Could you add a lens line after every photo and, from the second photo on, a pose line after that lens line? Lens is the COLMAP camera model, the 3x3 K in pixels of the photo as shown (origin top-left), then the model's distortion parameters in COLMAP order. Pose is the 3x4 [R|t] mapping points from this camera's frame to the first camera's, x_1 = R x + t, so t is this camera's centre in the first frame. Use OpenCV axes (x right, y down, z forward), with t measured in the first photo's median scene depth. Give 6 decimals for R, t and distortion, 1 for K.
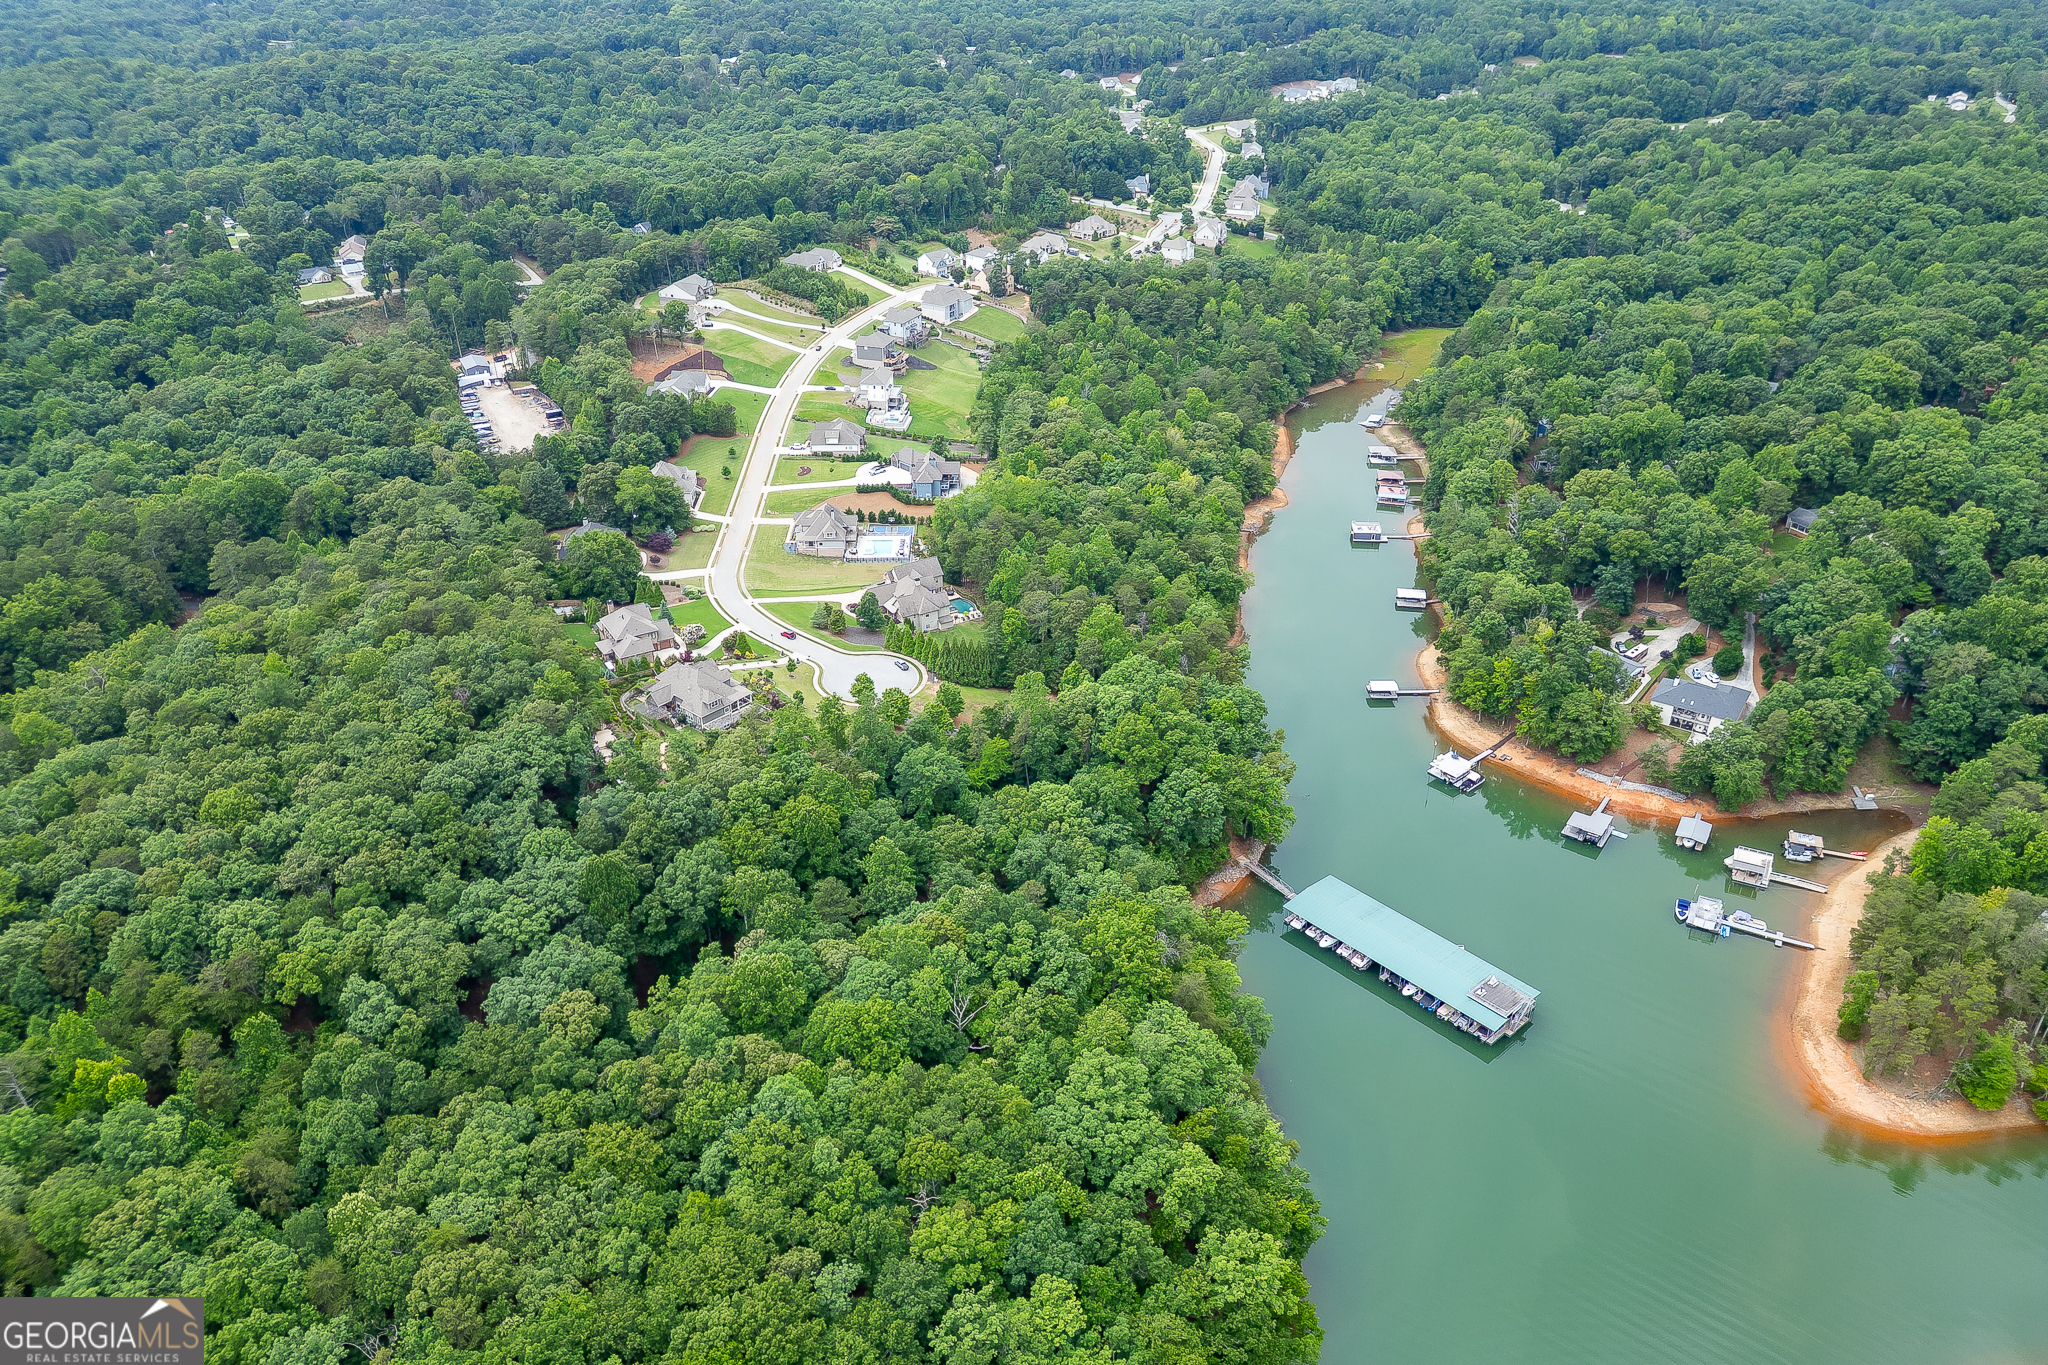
lens RADIAL K [[1423.5, 0, 1024.0], [0, 1423.5, 682.5], [0, 0, 1]] dist [0.062819, -0.055961]
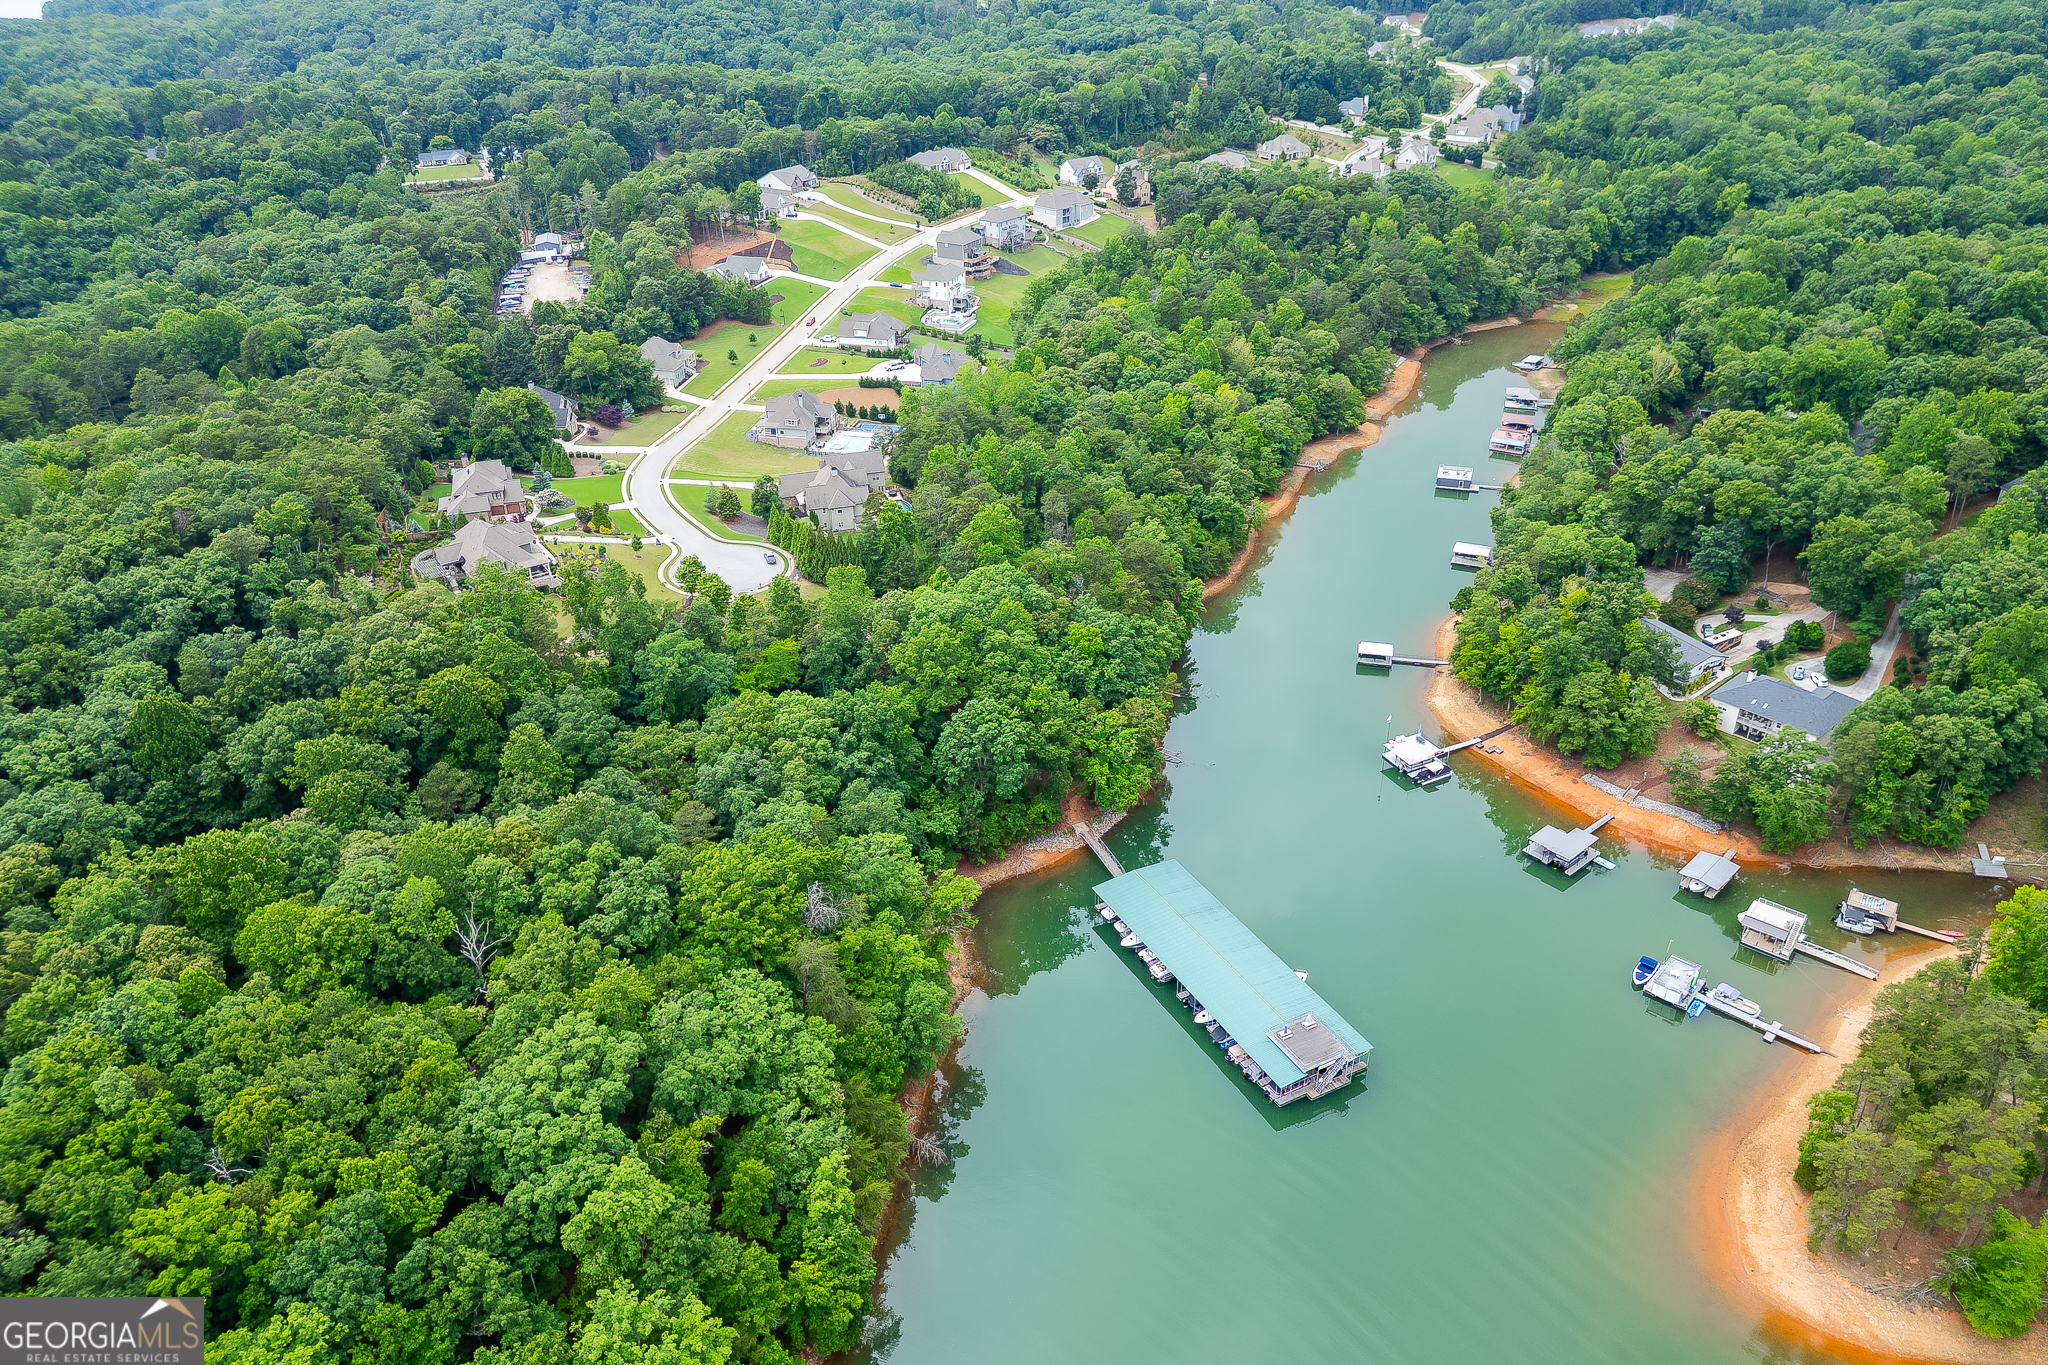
lens RADIAL K [[1423.5, 0, 1024.0], [0, 1423.5, 682.5], [0, 0, 1]] dist [0.062819, -0.055961]
pose [[0.971353, 0.109413, -0.210954, 0.203786], [-0.107748, 0.993989, 0.019404, 0.023596], [0.211809, 0.003882, 0.977303, 0.160658]]
